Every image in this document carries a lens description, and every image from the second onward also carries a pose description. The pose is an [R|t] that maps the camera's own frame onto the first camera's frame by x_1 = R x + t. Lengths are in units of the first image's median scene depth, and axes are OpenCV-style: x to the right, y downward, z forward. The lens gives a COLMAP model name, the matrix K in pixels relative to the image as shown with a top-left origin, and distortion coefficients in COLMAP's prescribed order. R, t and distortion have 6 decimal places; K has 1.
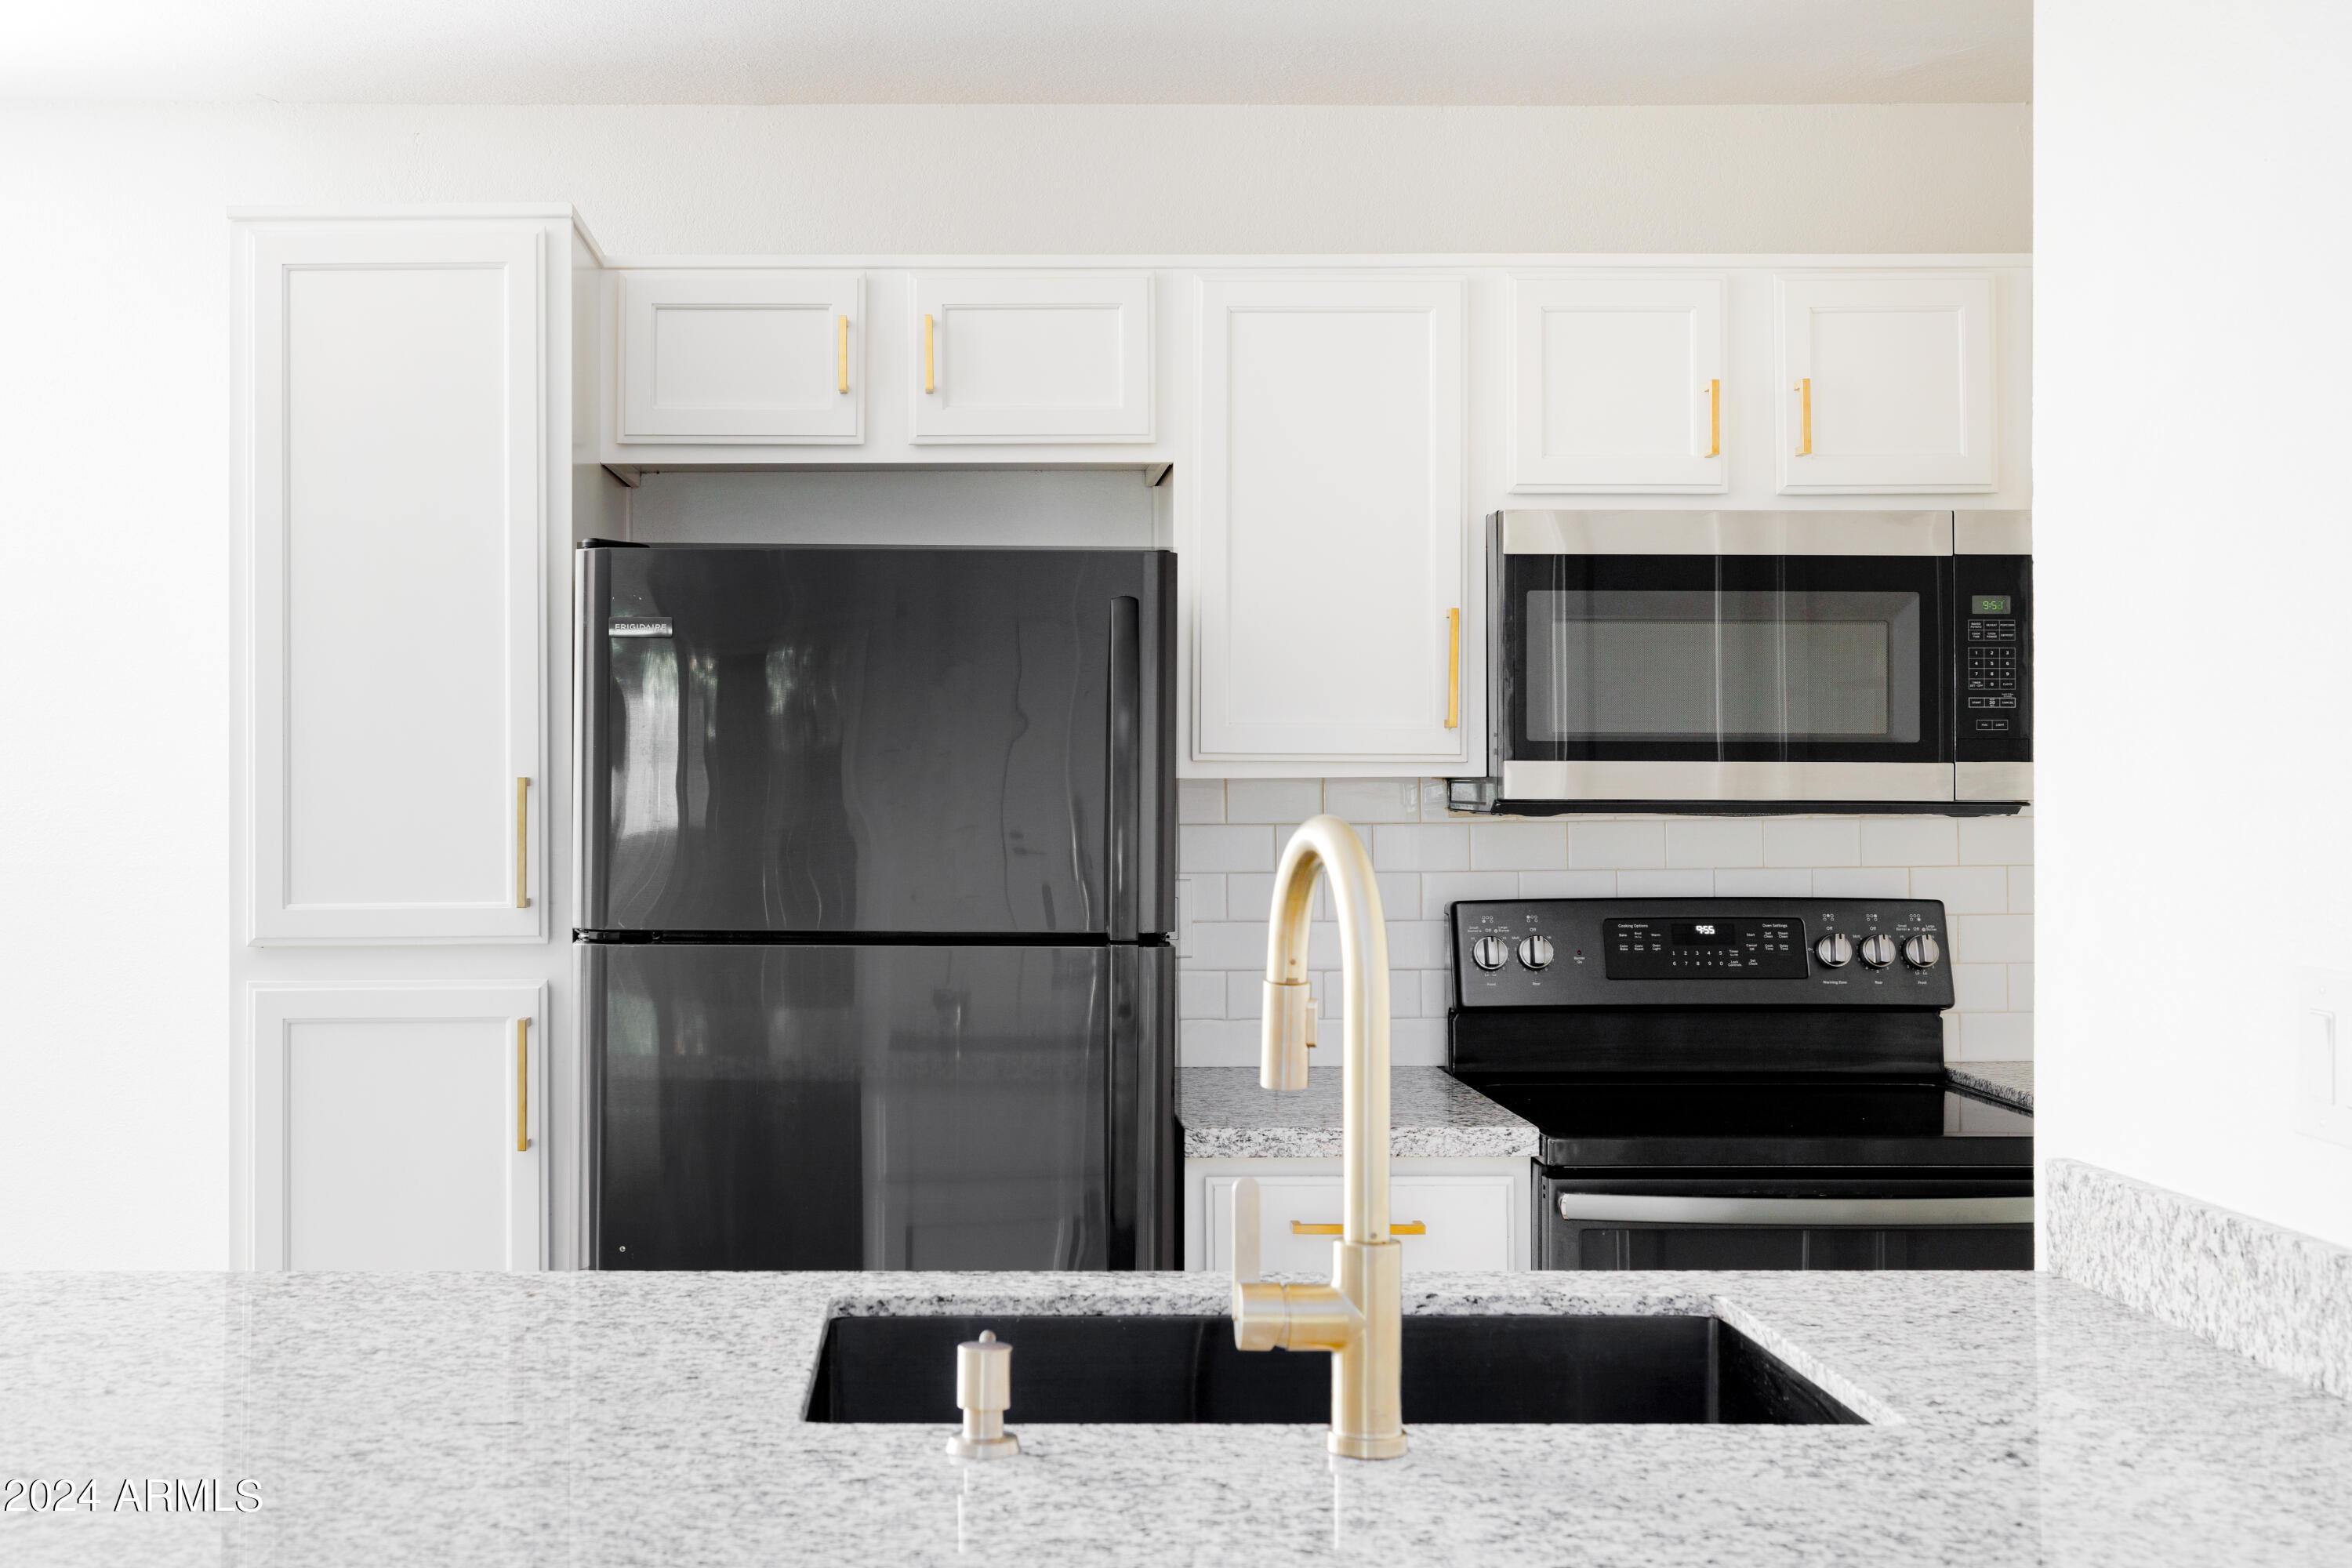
lens RADIAL K [[2488.8, 0, 1176.0], [0, 2488.8, 784.0], [0, 0, 1]] dist [-0.004374, -0.005644]
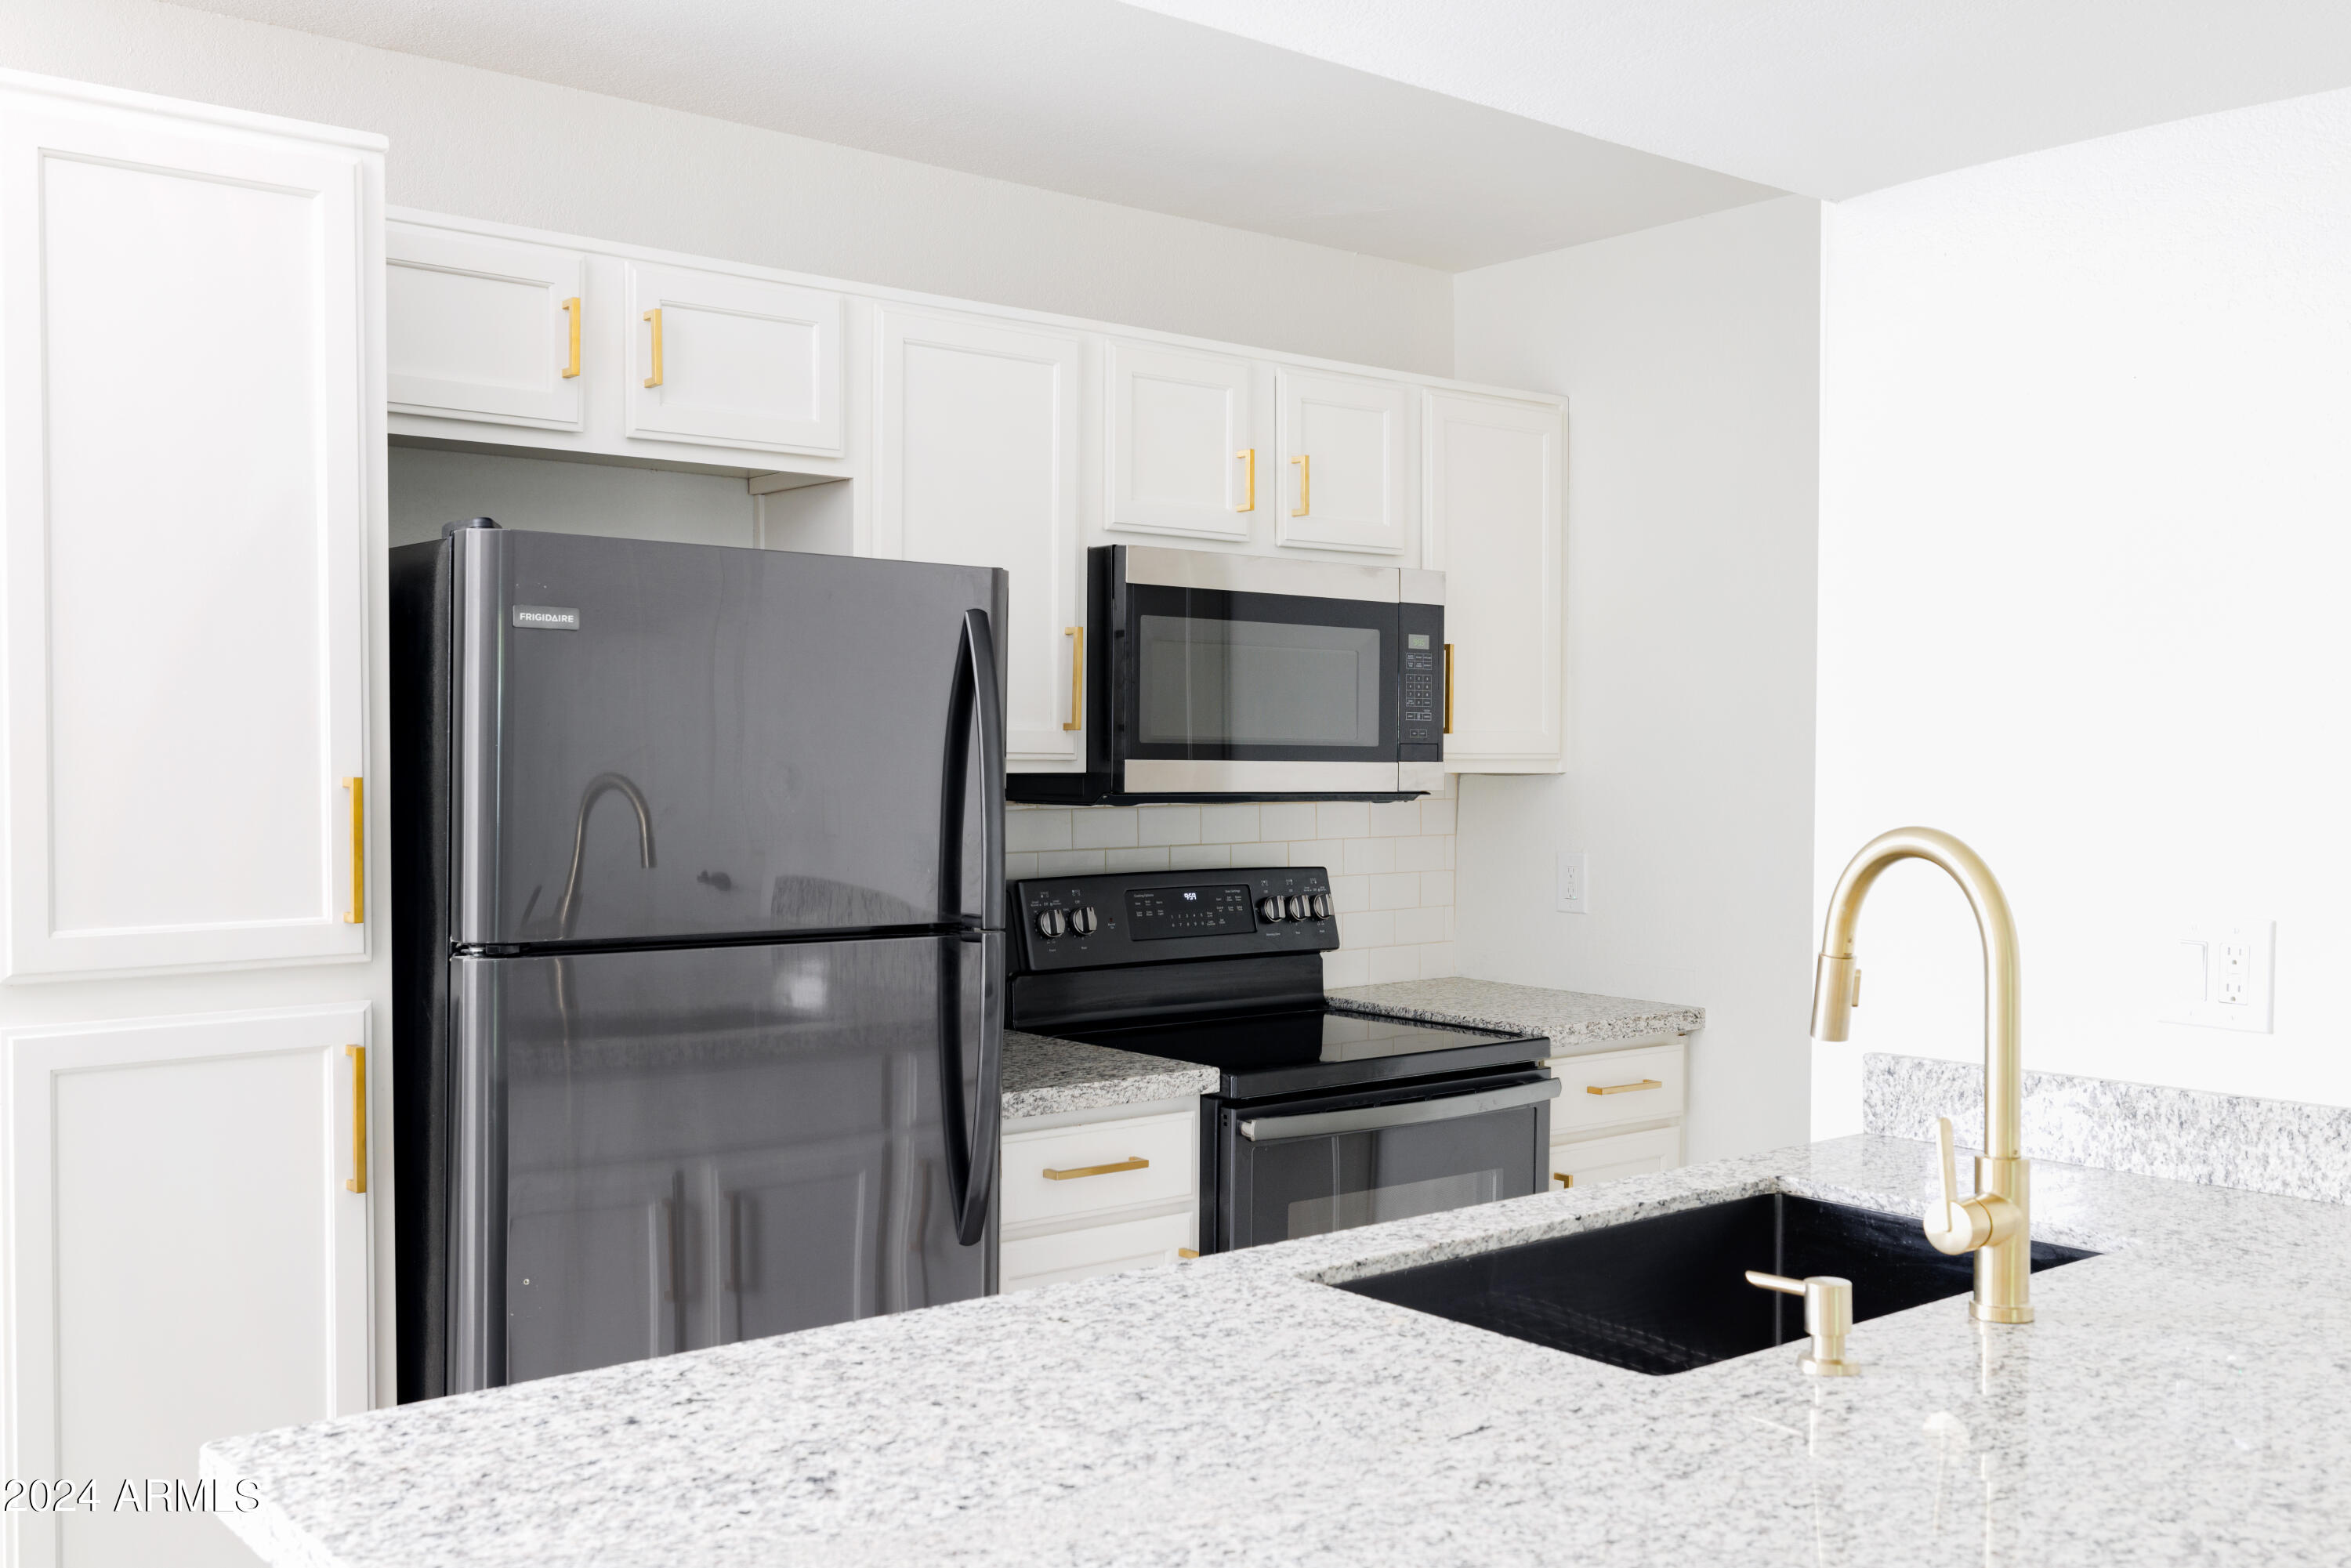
lens RADIAL K [[2116.7, 0, 1173.4], [0, 2116.7, 824.8], [0, 0, 1]] dist [-0.013668, 0.015308]
pose [[0.780858, -0.015982, 0.624504, -0.471689], [-0.005563, 0.999455, 0.032533, -0.011091], [-0.624684, -0.028878, 0.780344, 0.207655]]
